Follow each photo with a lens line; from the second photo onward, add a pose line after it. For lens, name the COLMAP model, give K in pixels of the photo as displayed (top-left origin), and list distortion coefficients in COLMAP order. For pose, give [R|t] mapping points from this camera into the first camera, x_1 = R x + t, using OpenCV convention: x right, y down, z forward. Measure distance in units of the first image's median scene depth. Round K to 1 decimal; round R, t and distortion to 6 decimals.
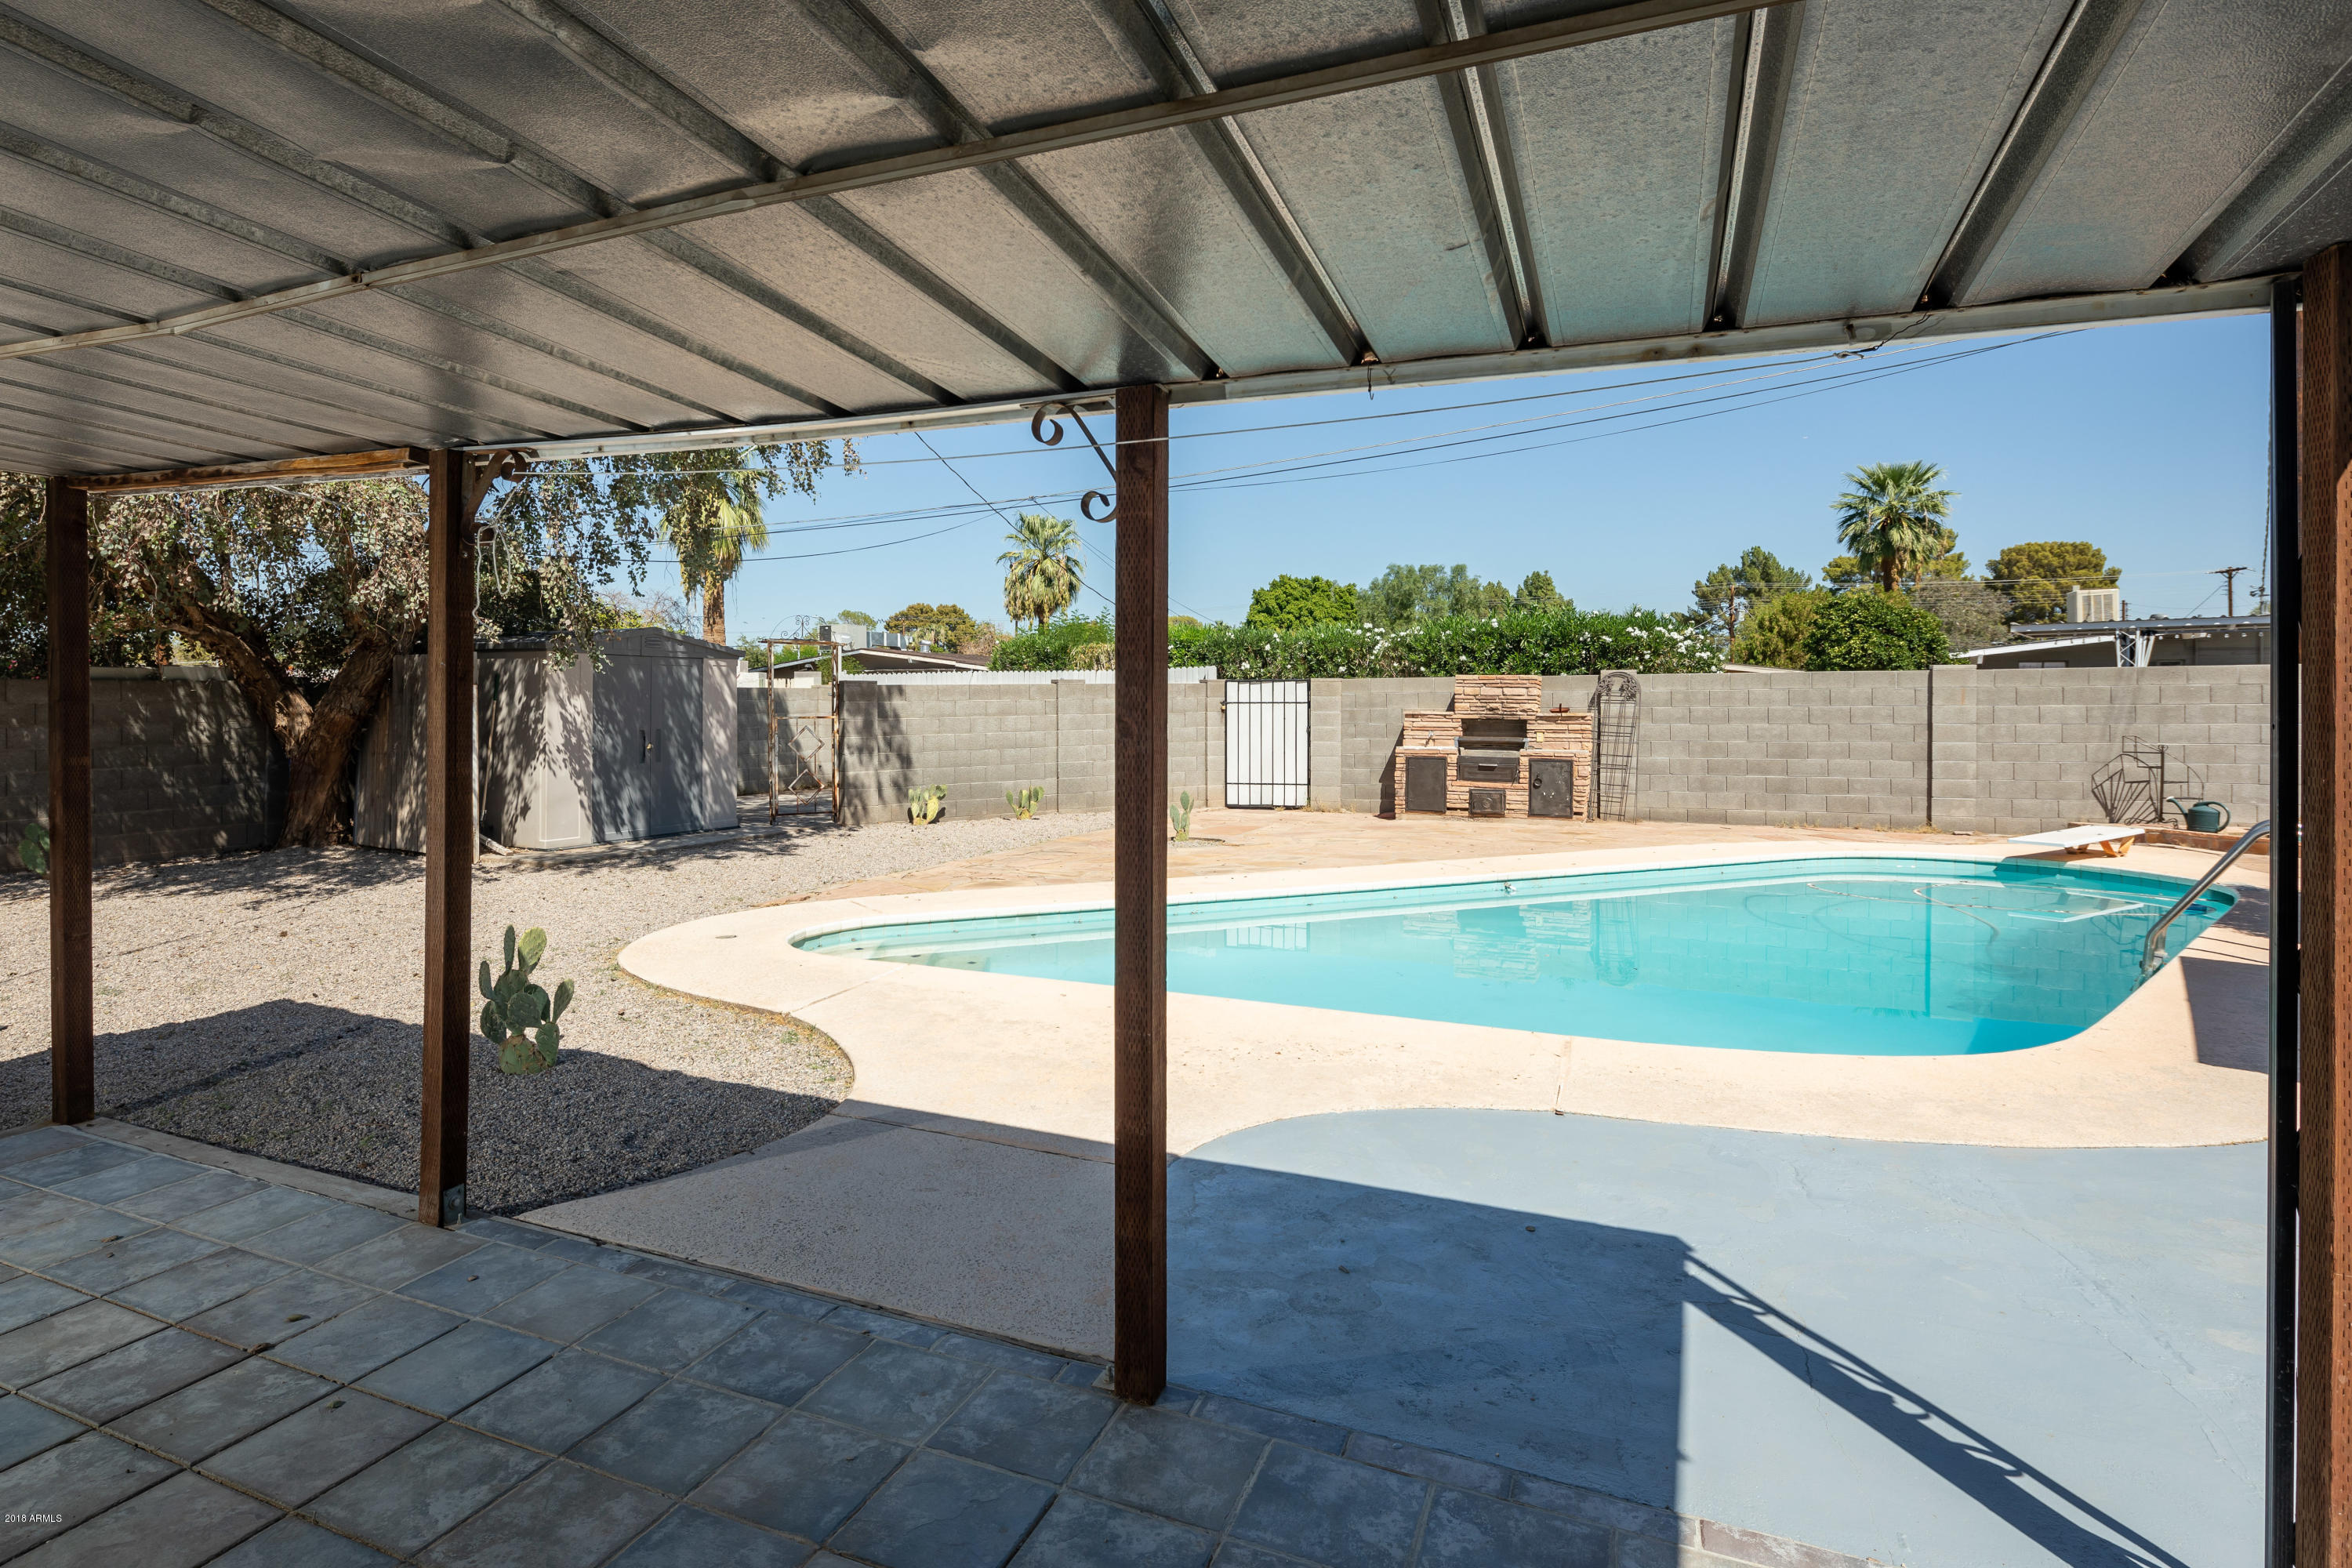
lens RADIAL K [[1158.5, 0, 1141.8], [0, 1158.5, 698.0], [0, 0, 1]] dist [-0.000530, -0.000696]
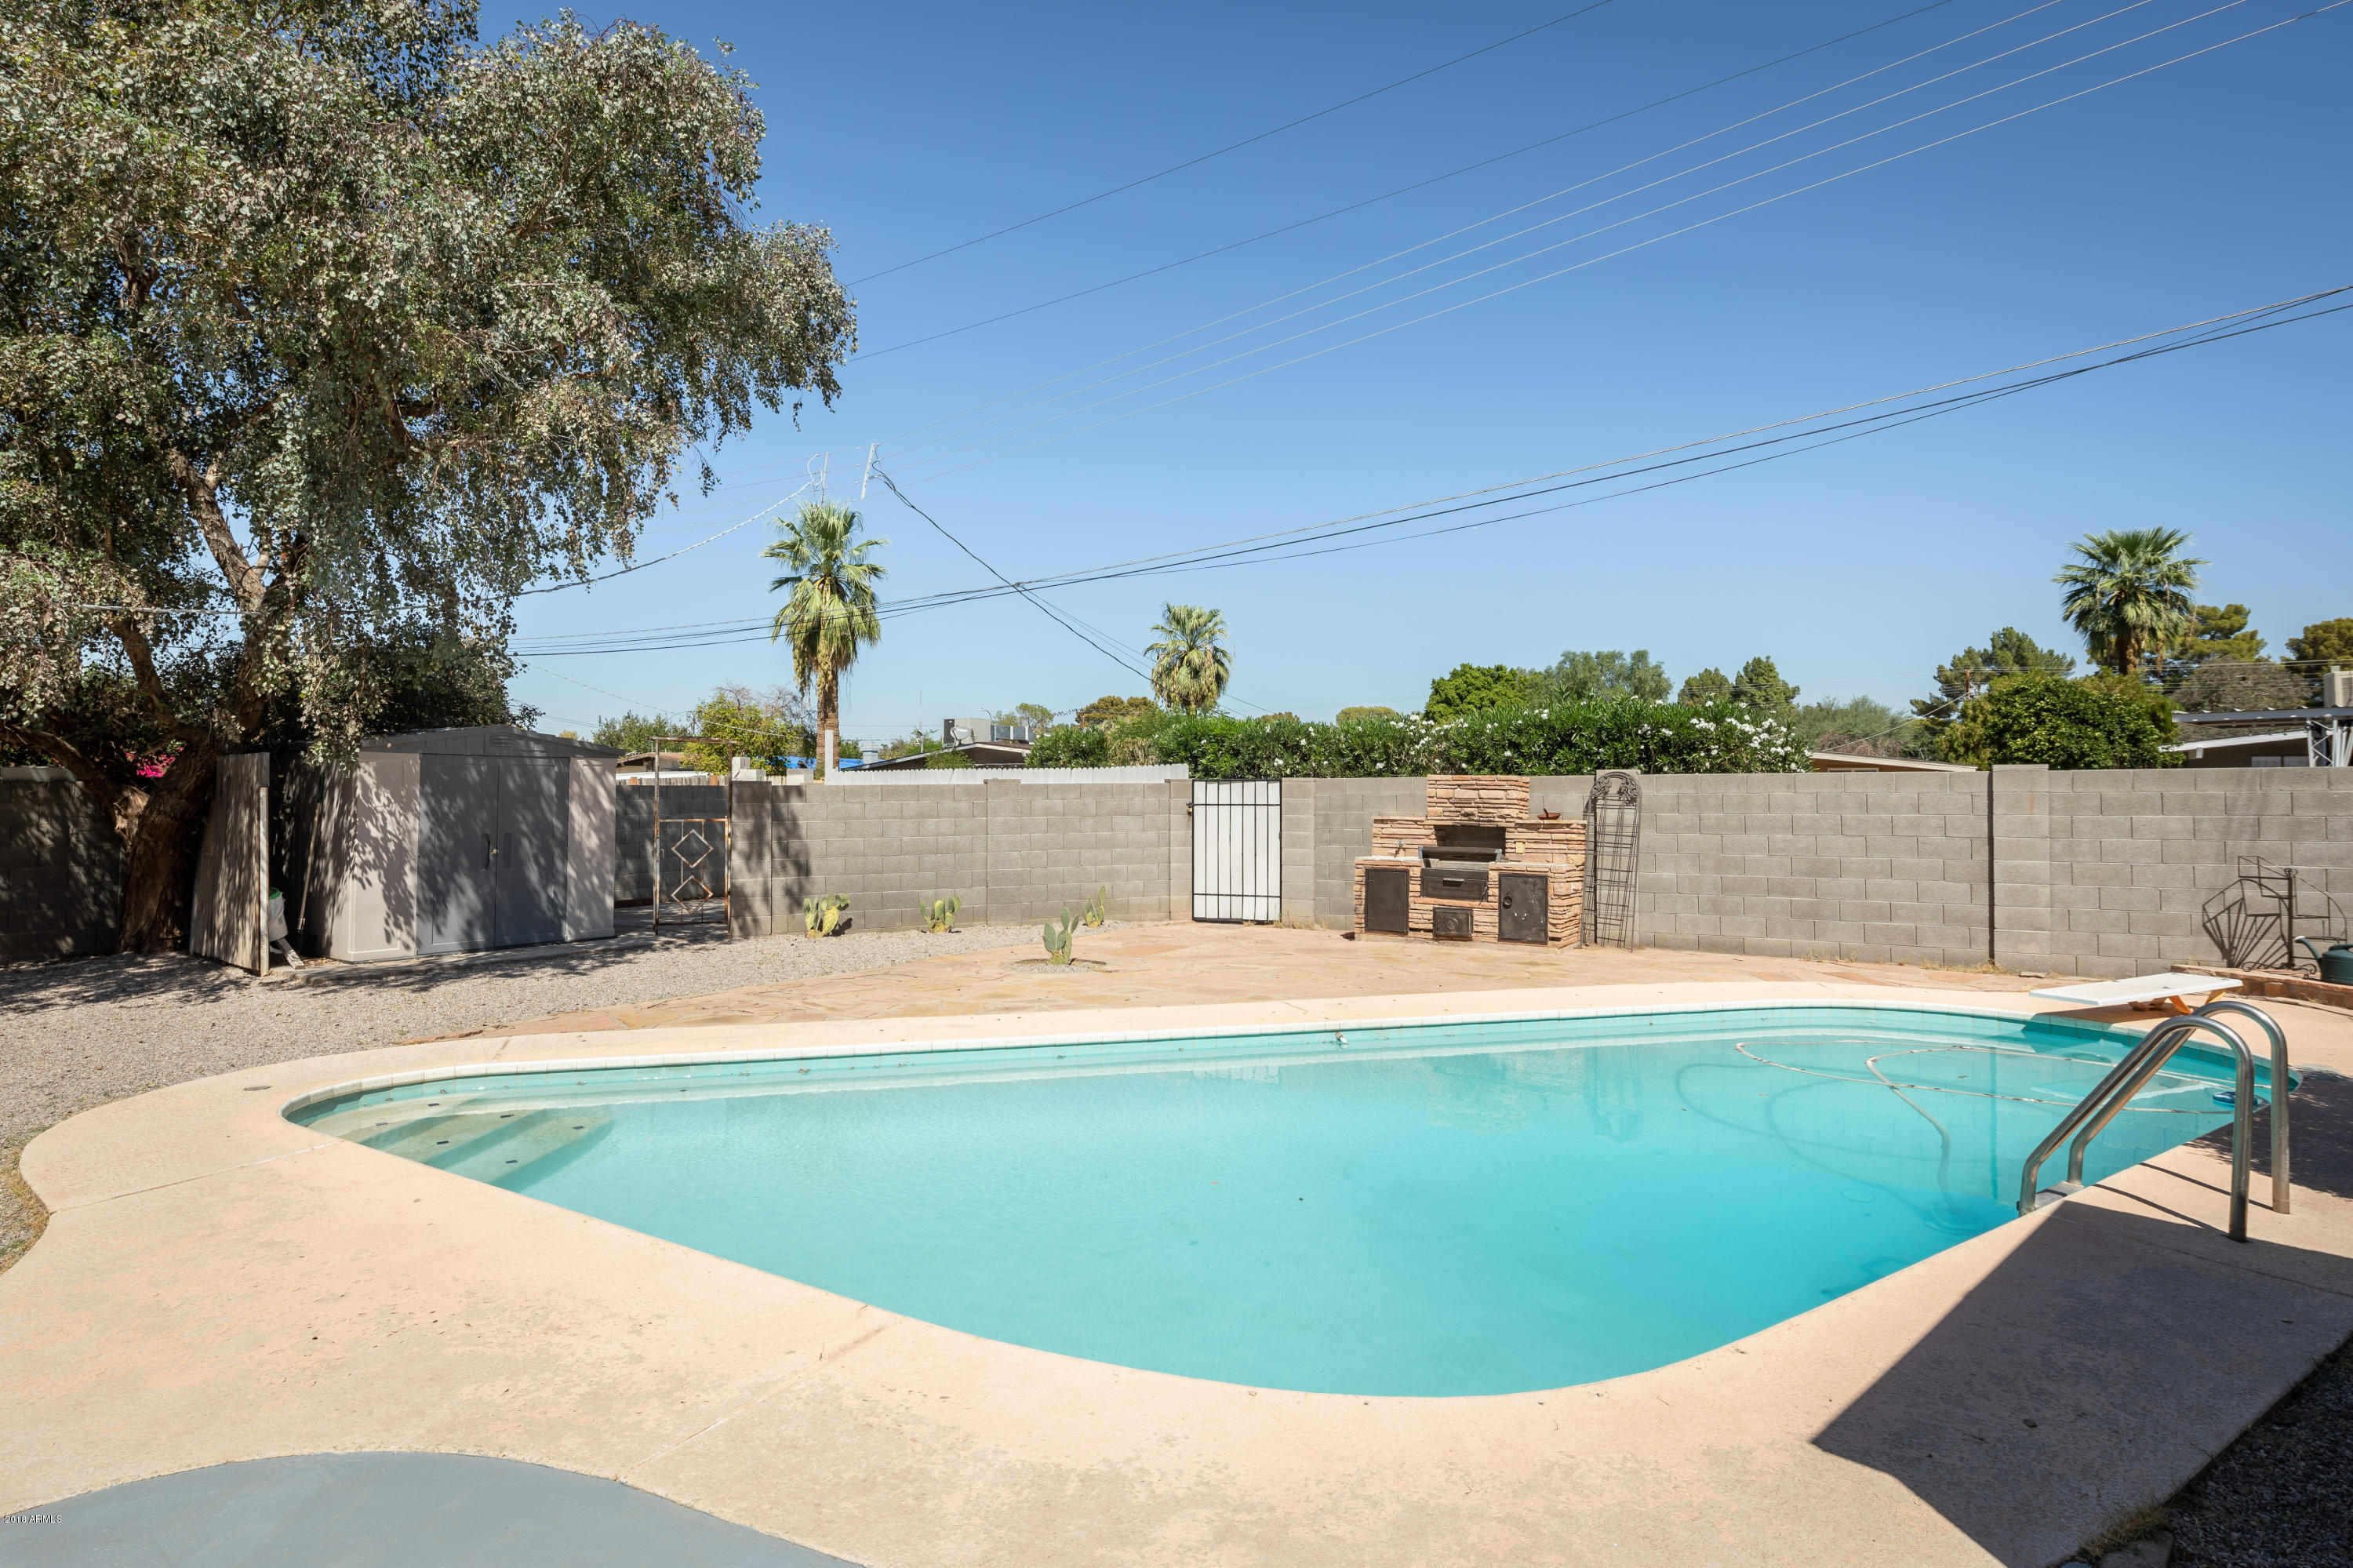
lens RADIAL K [[1172.8, 0, 1183.9], [0, 1172.8, 753.6], [0, 0, 1]] dist [0.003630, -0.001240]
pose [[0.991939, -0.000744, -0.126714, 0.204187], [-0.003228, 0.999510, -0.031136, -0.008029], [0.126675, 0.031294, 0.991451, 0.101830]]
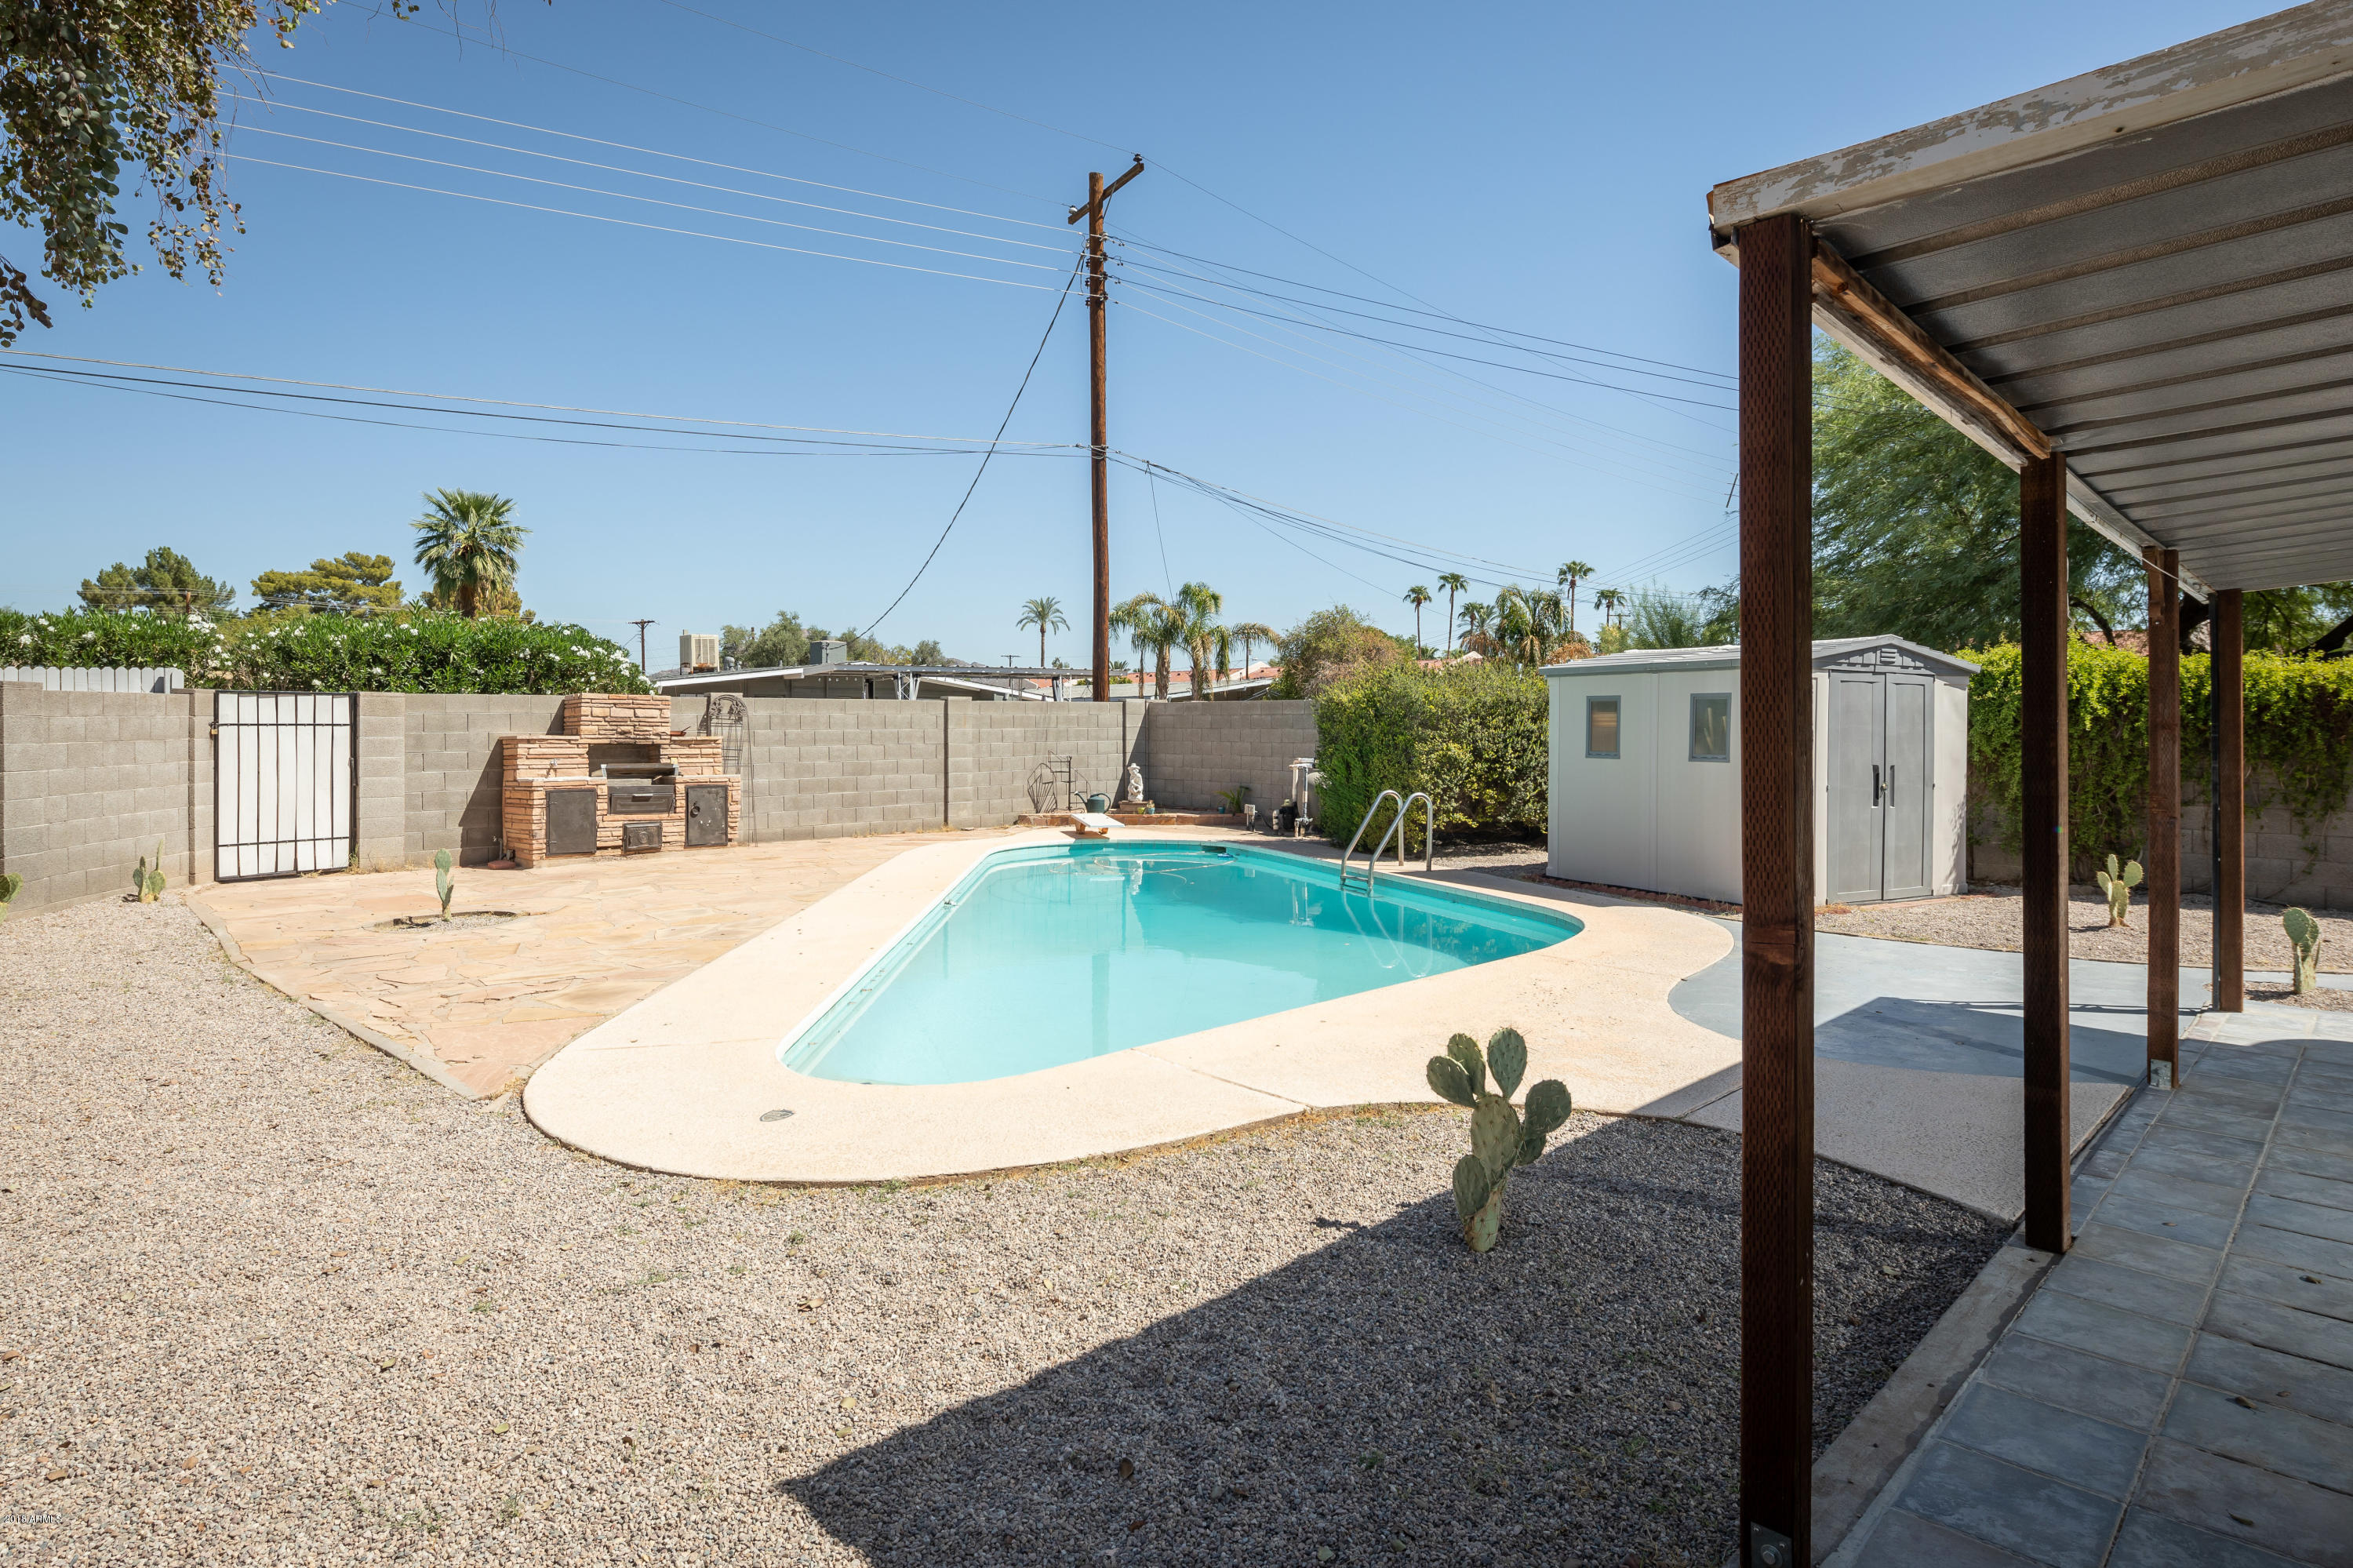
lens RADIAL K [[1212.6, 0, 1106.8], [0, 1212.6, 734.3], [0, 0, 1]] dist [-0.001289, -0.000524]
pose [[0.406053, -0.003119, 0.913844, -0.397759], [-0.003735, 0.999980, 0.005072, 0.004777], [-0.913842, -0.005472, 0.406033, 0.285467]]
